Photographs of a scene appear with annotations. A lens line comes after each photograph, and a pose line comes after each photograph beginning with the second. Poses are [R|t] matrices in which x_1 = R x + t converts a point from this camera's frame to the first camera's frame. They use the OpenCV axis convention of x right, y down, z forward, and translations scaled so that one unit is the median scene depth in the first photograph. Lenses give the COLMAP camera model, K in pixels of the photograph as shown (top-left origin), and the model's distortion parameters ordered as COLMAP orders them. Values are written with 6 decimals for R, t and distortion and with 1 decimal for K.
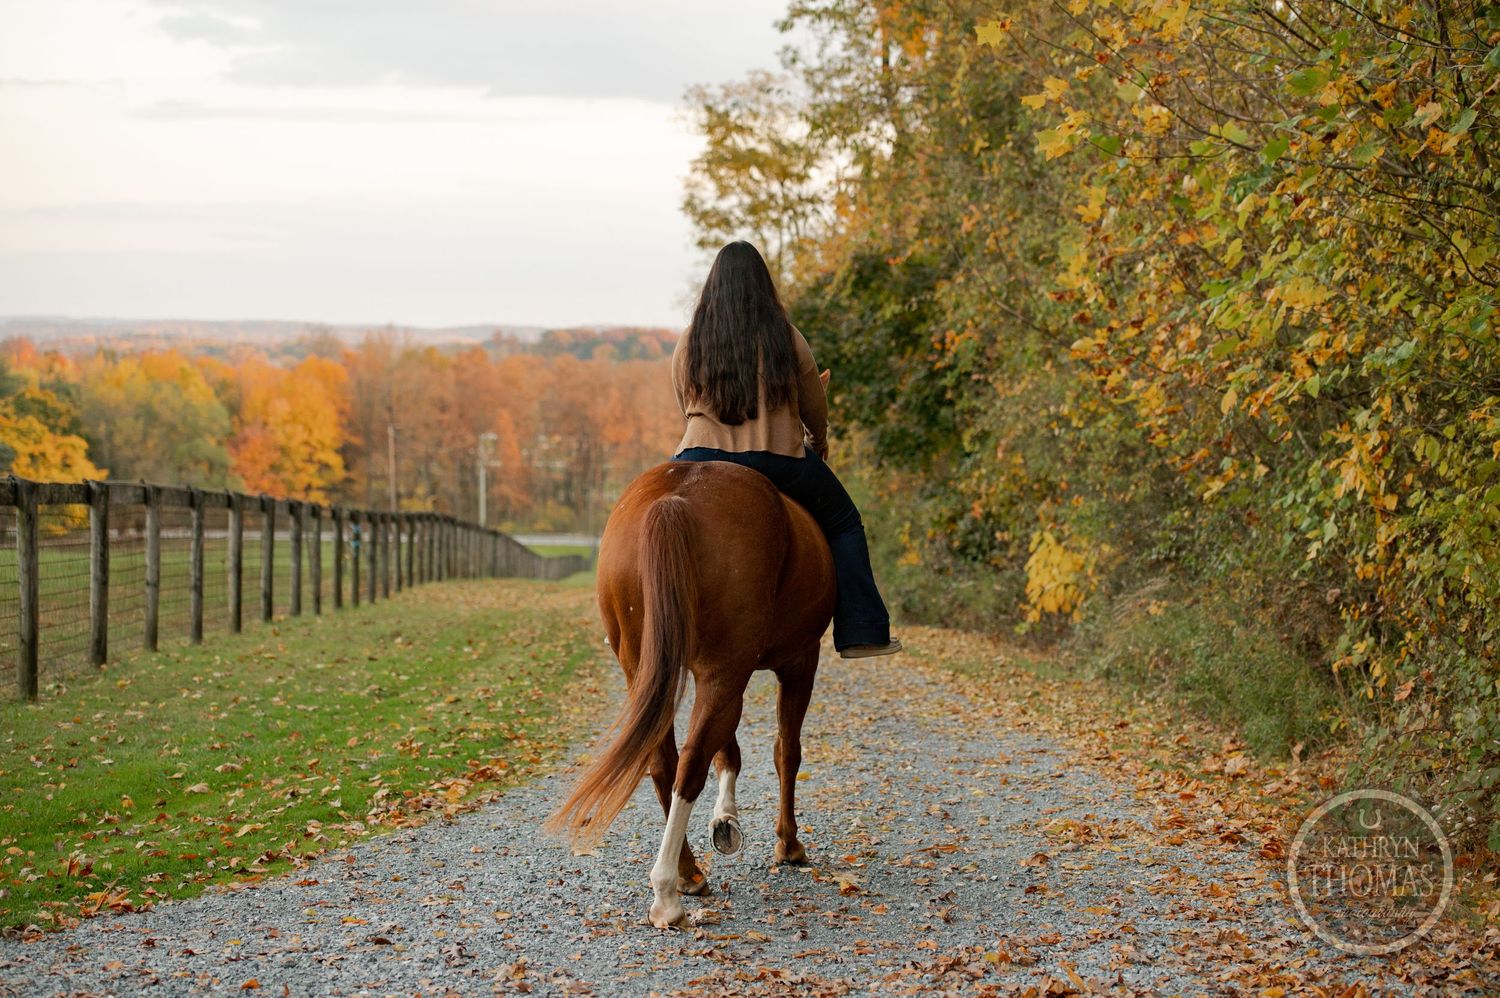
lens RADIAL K [[3019.6, 0, 748.1], [0, 3019.6, 547.0], [0, 0, 1]] dist [-0.103057, -0.153268]
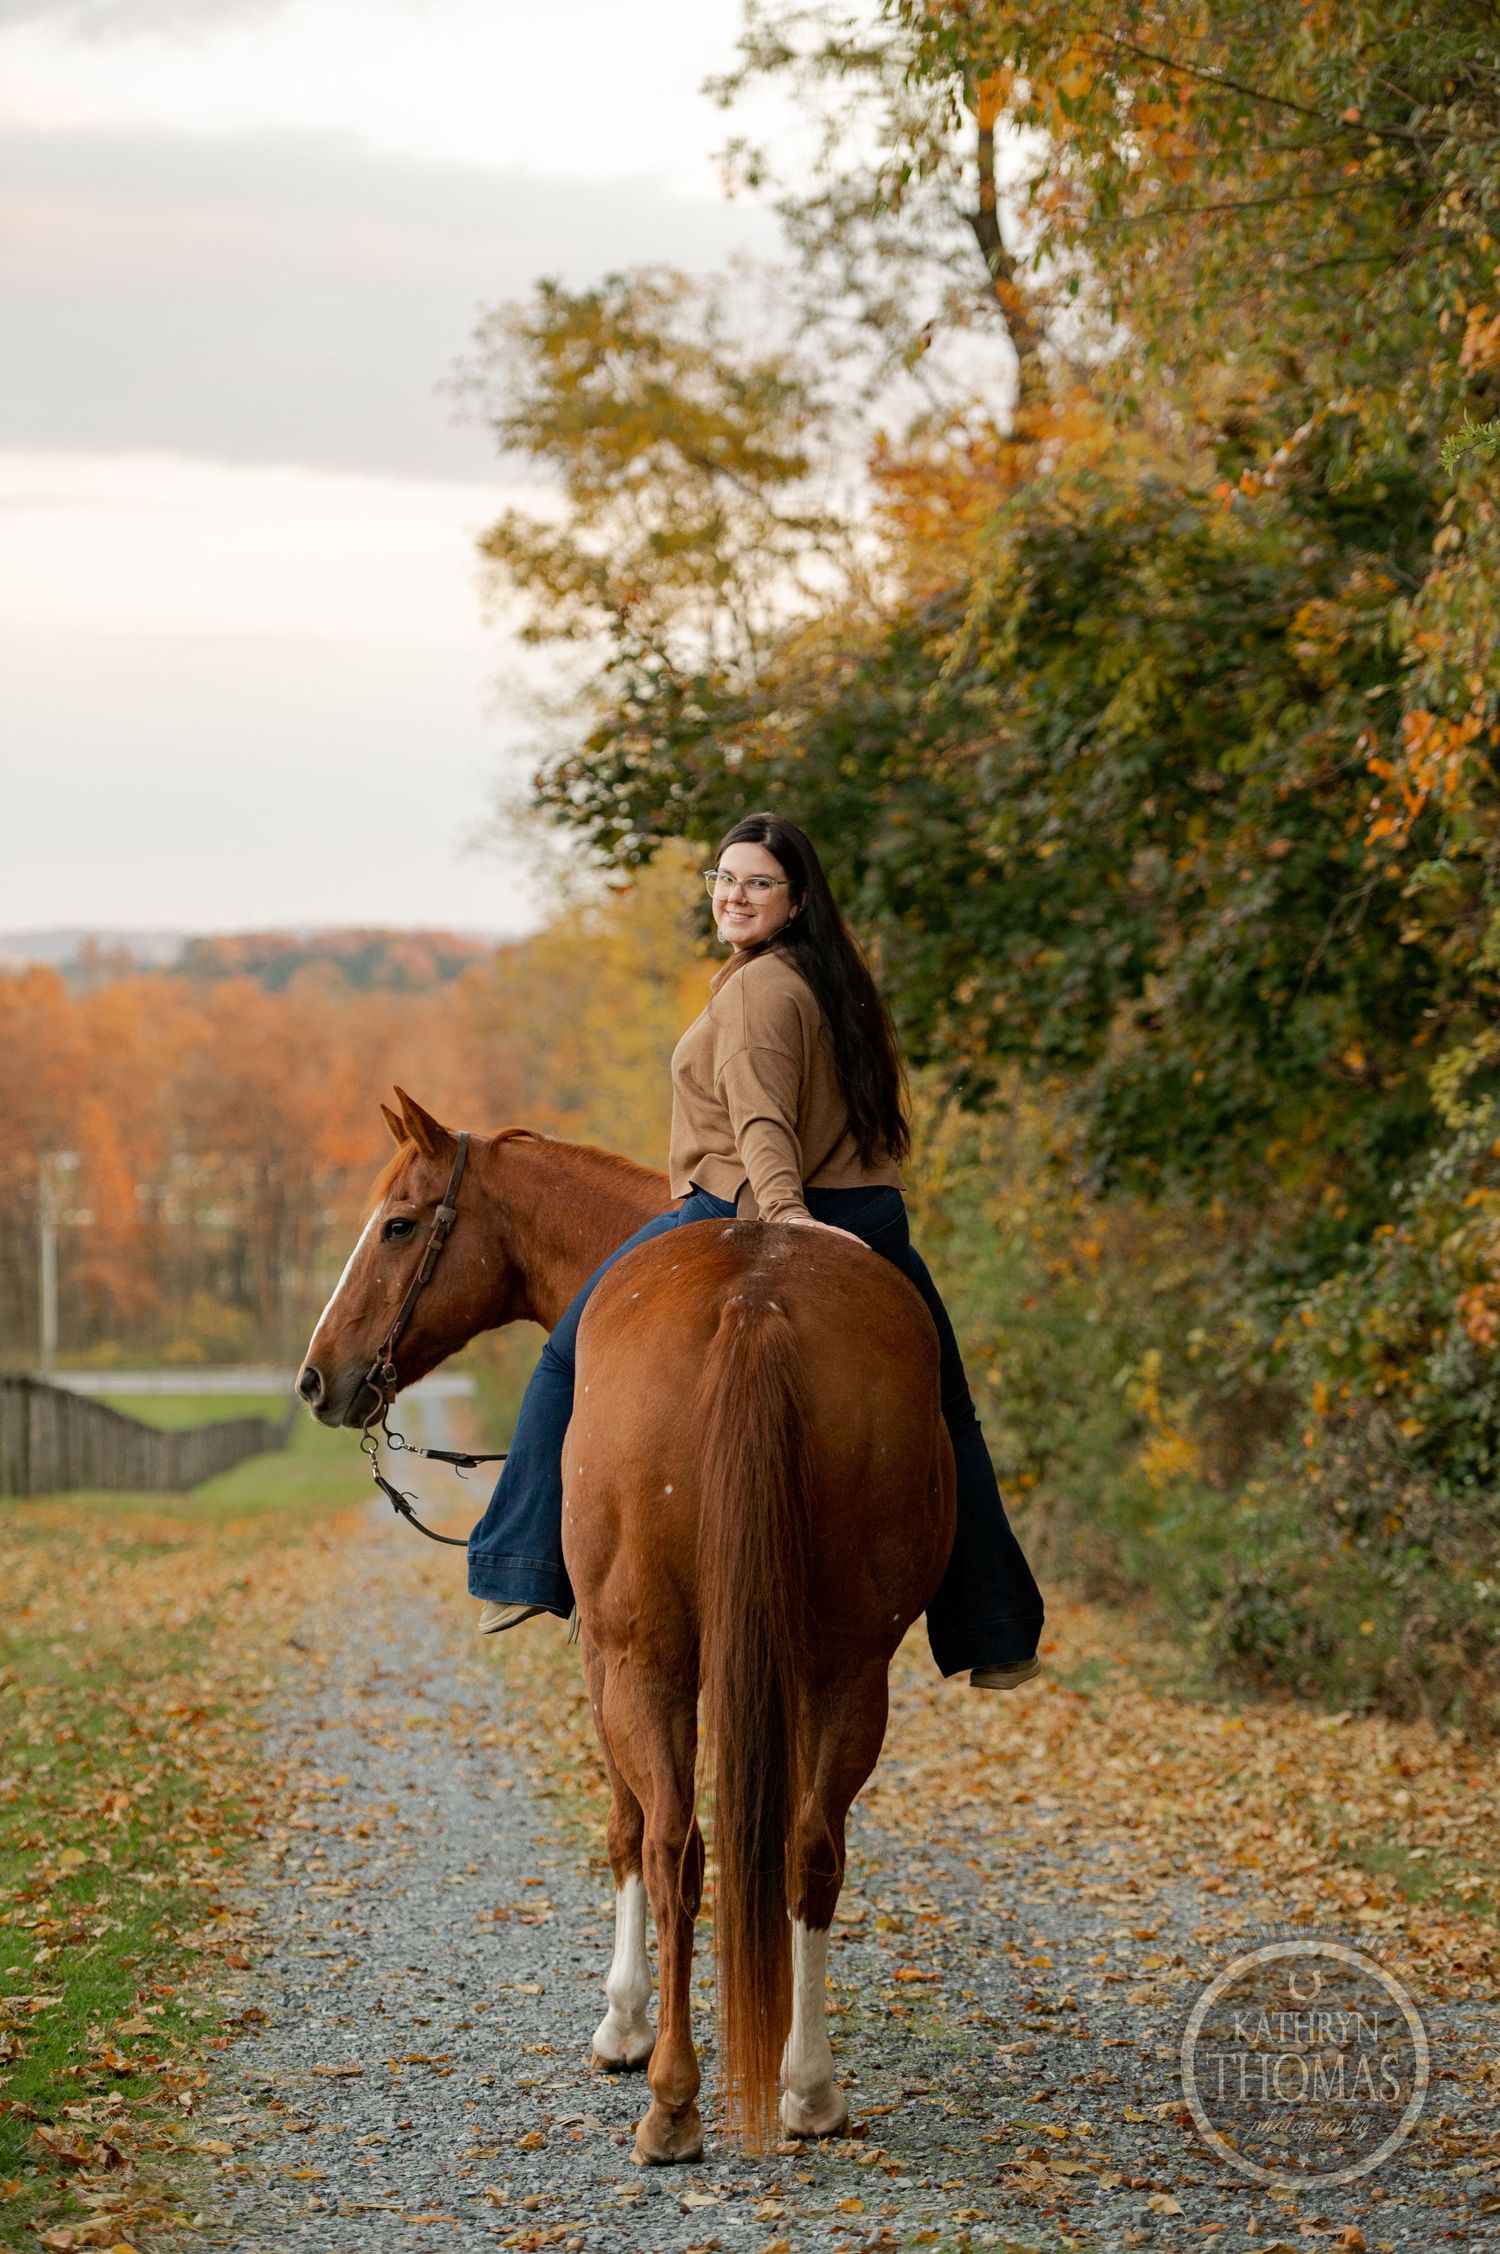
lens RADIAL K [[5957.3, 0, 750.0], [0, 5957.3, 1127.0], [0, 0, 1]] dist [0.220227, -0.500262]
pose [[0.999571, -0.017476, 0.023495, -0.006584], [0.018439, 0.998972, -0.041422, -0.004624], [-0.022747, 0.041837, 0.998865, 0.230791]]
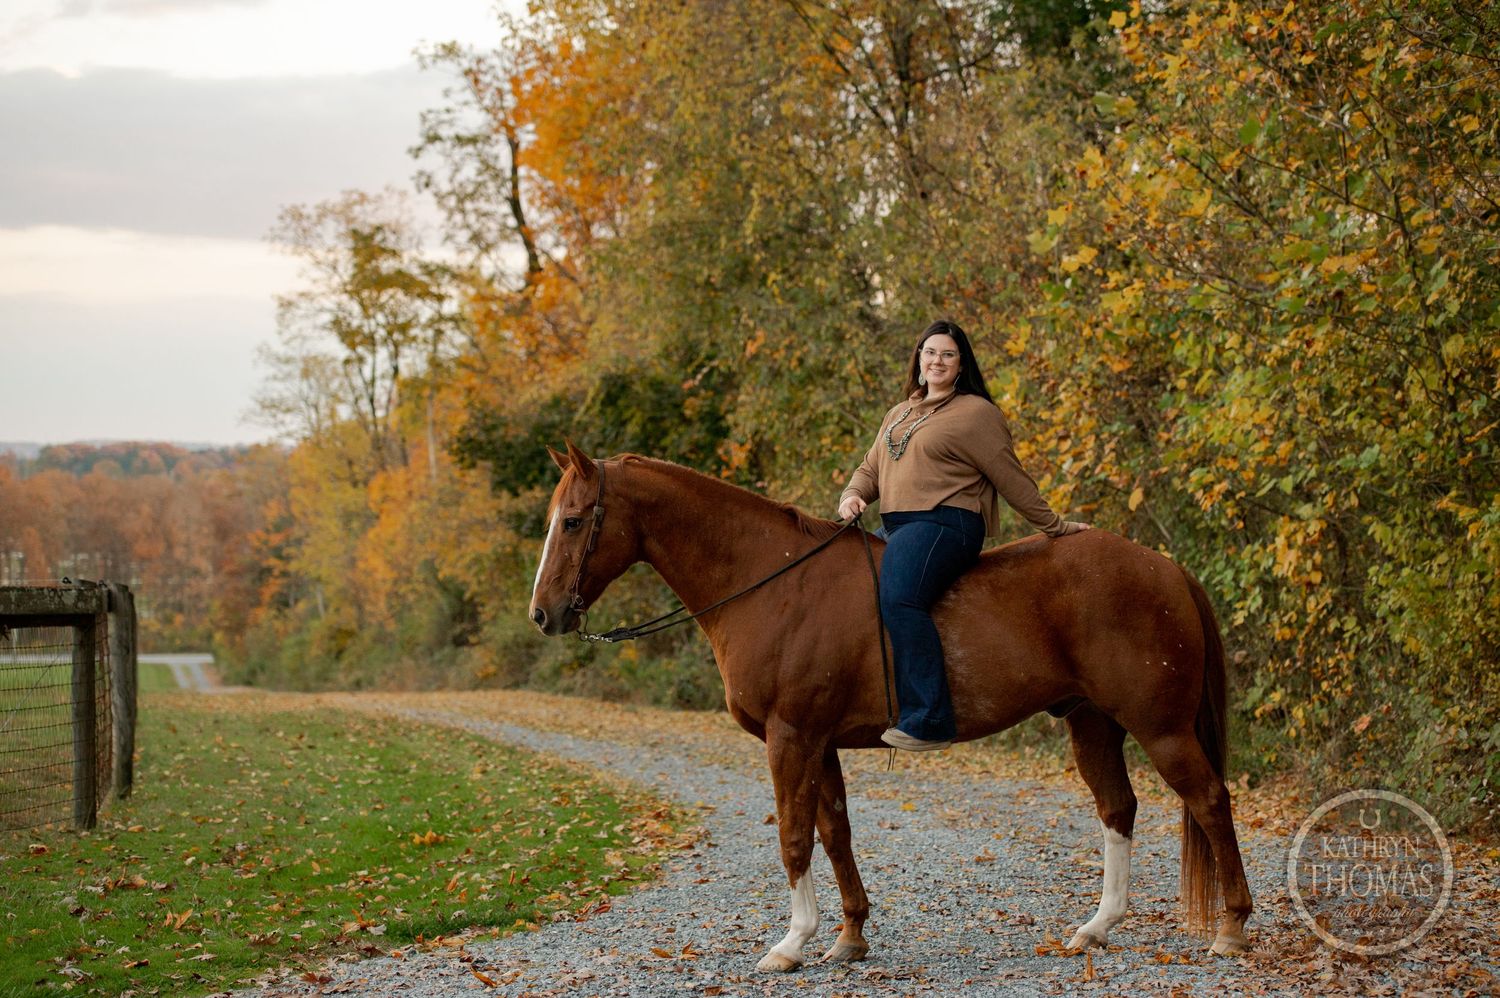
lens RADIAL K [[3081.3, 0, 750.0], [0, 3081.3, 499.0], [0, 0, 1]] dist [-0.001619, -4.819401]
pose [[0.983624, -0.017109, 0.179420, -0.071759], [0.026403, 0.998423, -0.049538, 0.002776], [-0.178290, 0.053463, 0.982524, -0.063297]]
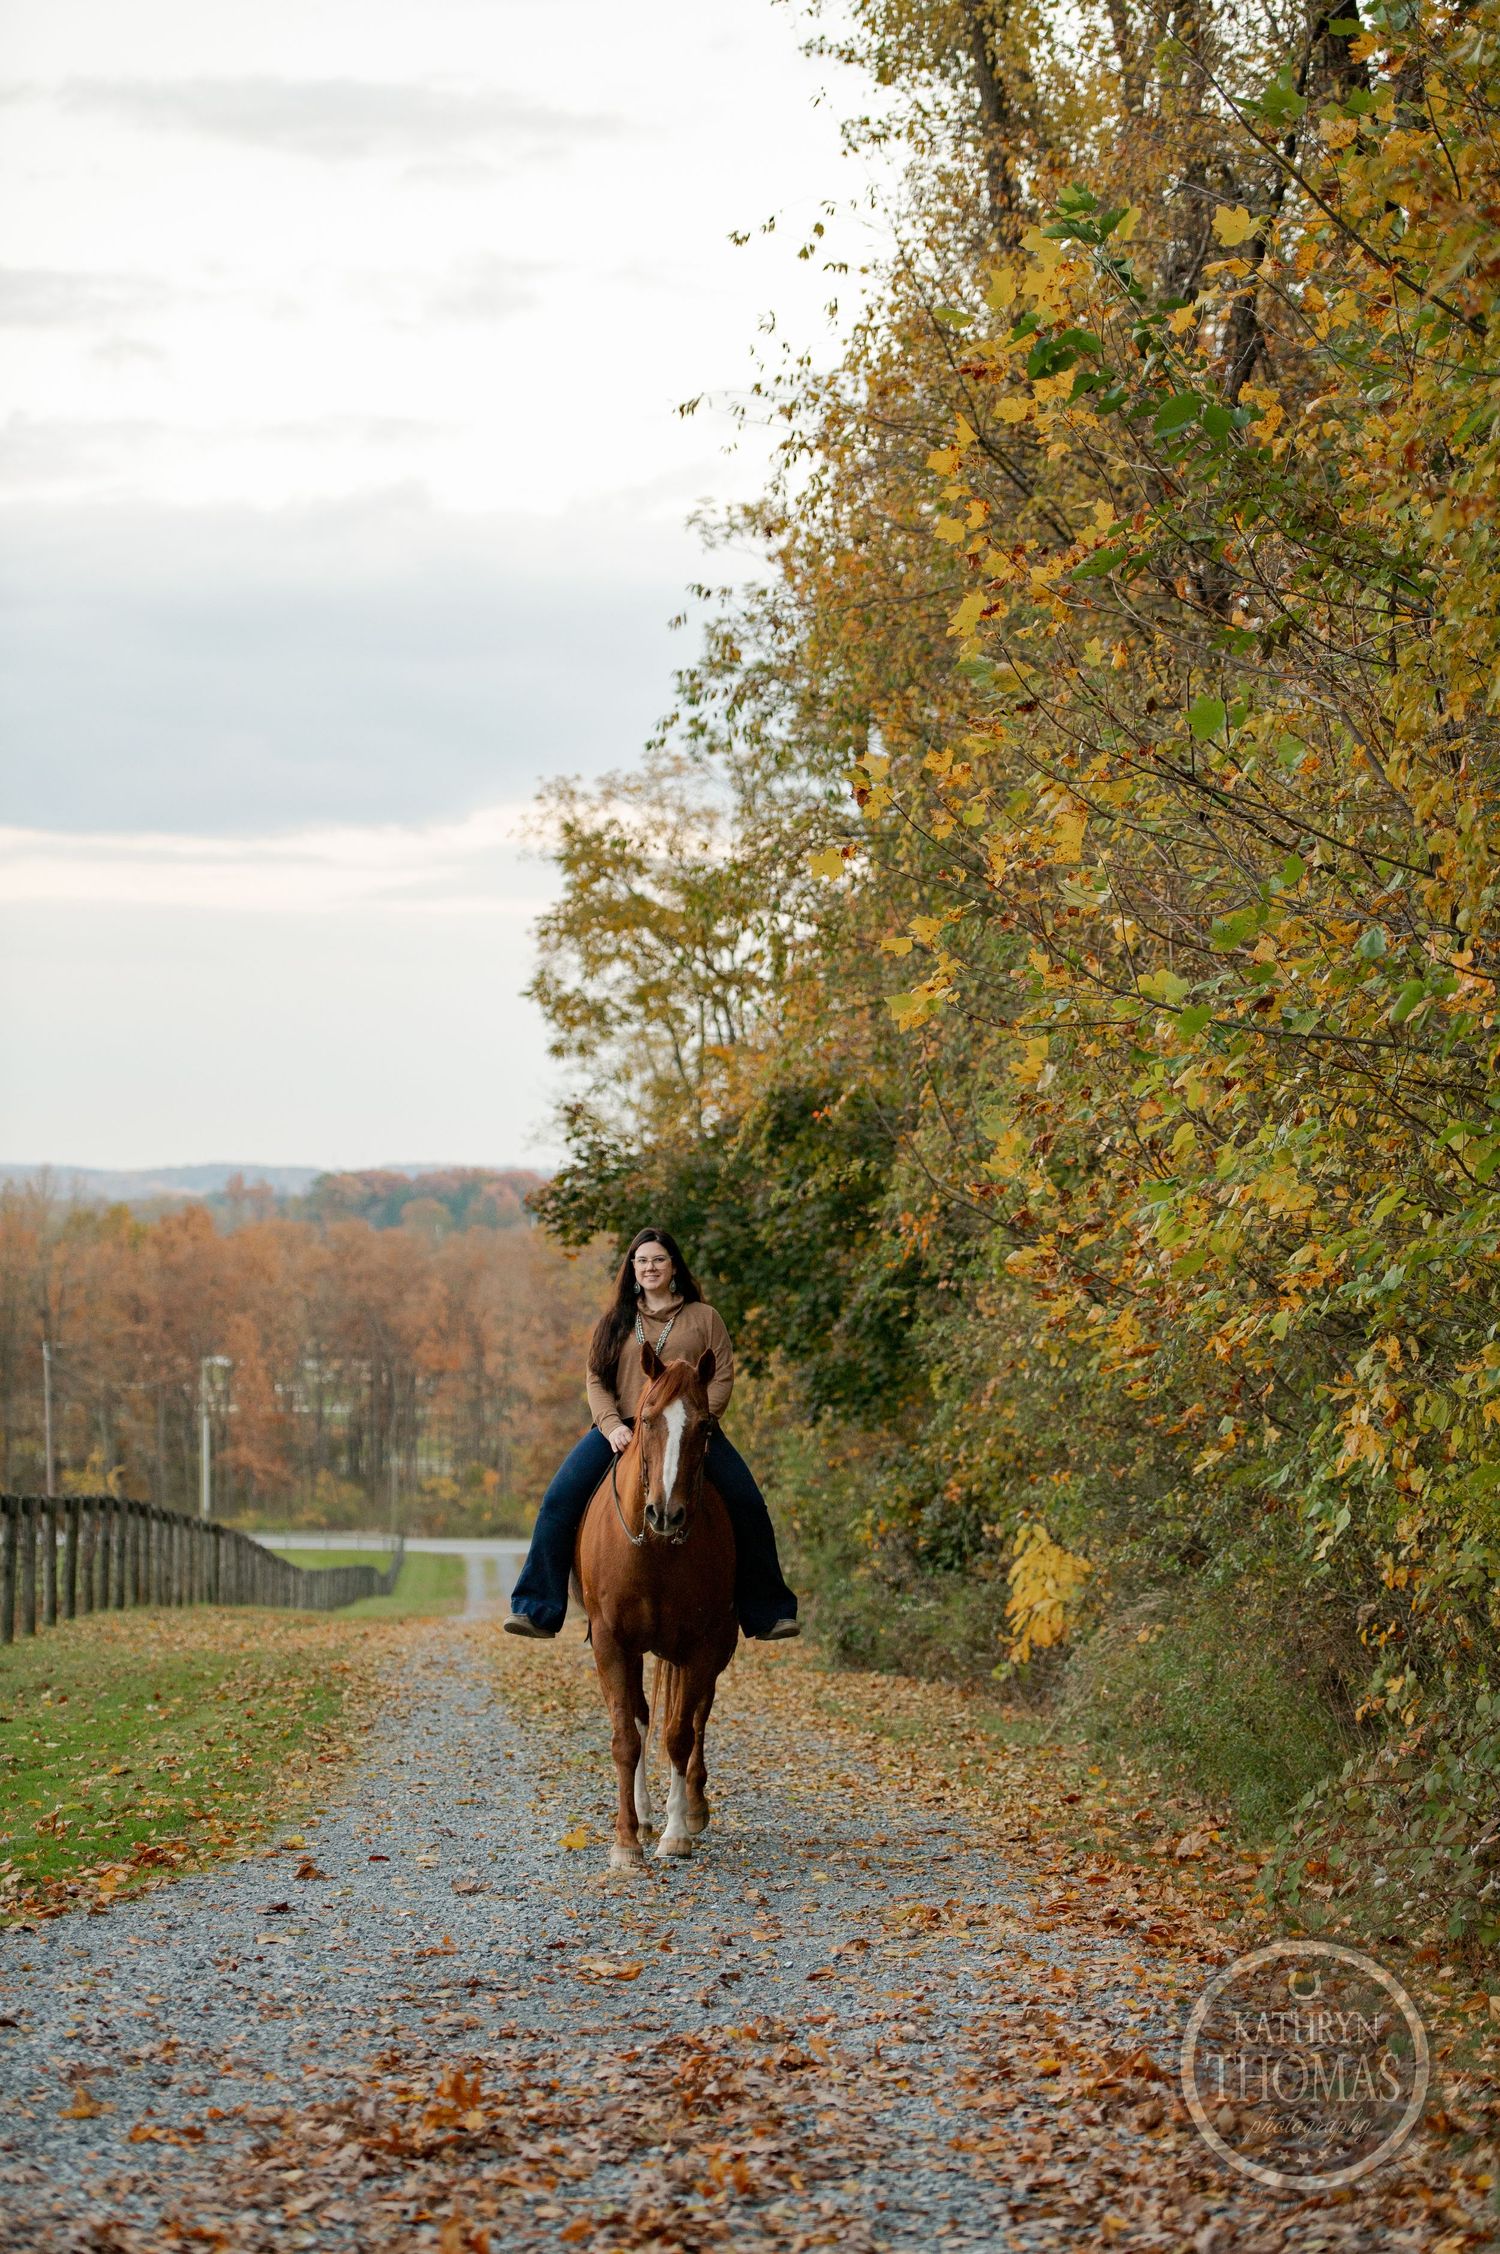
lens RADIAL K [[5387.7, 0, 750.0], [0, 5387.7, 1127.0], [0, 0, 1]] dist [0.092844, 0.526004]
pose [[0.999931, -0.002773, 0.011444, 0.011288], [0.003666, 0.996888, -0.078741, 0.000515], [-0.011190, 0.078778, 0.996829, -0.085871]]
